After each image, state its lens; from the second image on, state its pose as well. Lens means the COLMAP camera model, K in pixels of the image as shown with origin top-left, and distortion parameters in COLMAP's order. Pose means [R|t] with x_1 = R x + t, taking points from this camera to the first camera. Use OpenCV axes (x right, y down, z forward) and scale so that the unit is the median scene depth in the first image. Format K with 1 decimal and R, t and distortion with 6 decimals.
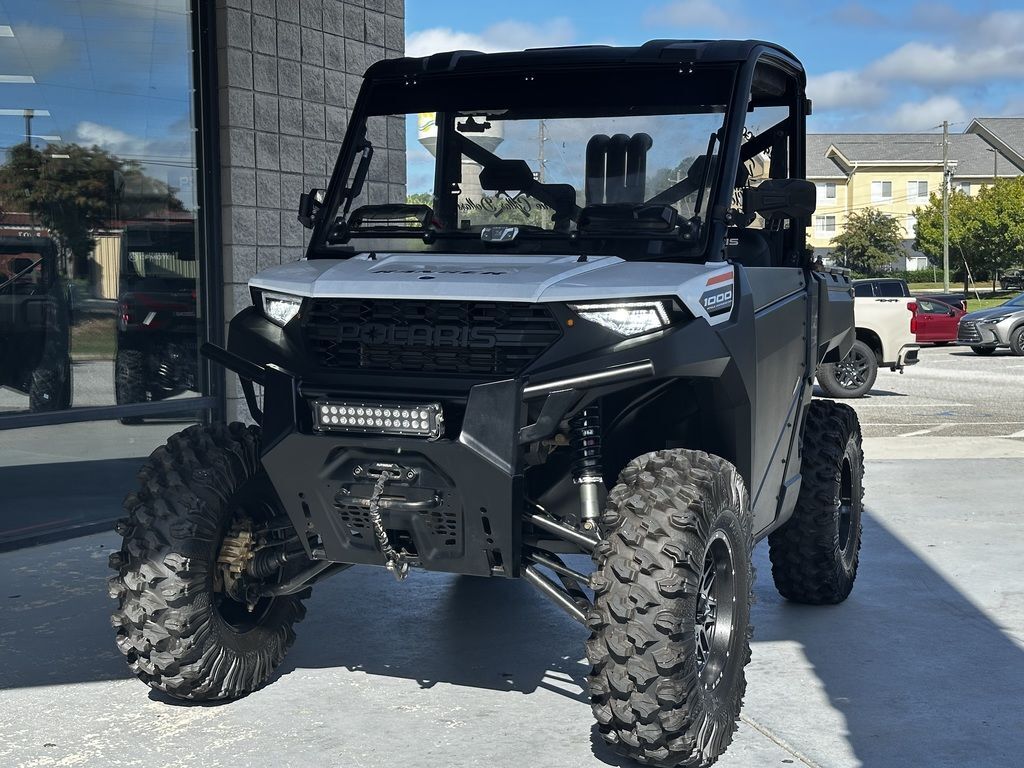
lens RADIAL K [[1524.7, 0, 512.0], [0, 1524.7, 384.0], [0, 0, 1]] dist [0.118787, -0.004920]
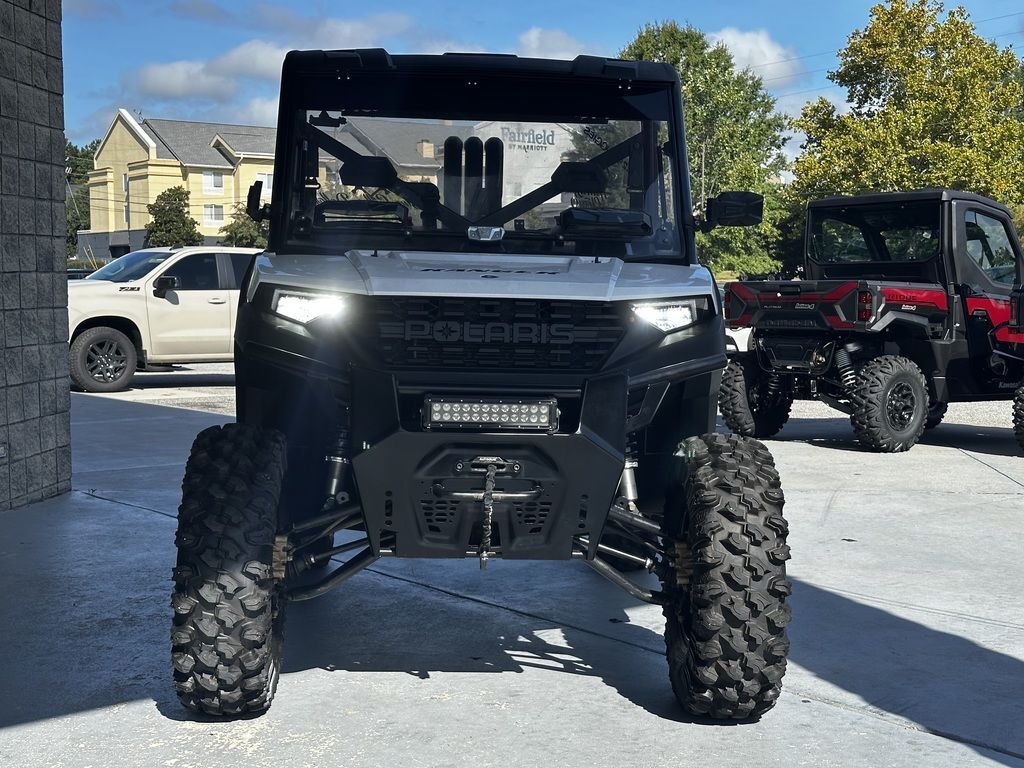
lens RADIAL K [[1524.7, 0, 512.0], [0, 1524.7, 384.0], [0, 0, 1]] dist [0.118787, -0.004920]
pose [[0.893900, -0.022501, 0.447702, -0.504956], [0.018585, 0.999741, 0.013137, -0.010293], [-0.447882, -0.003422, 0.894086, 0.070231]]
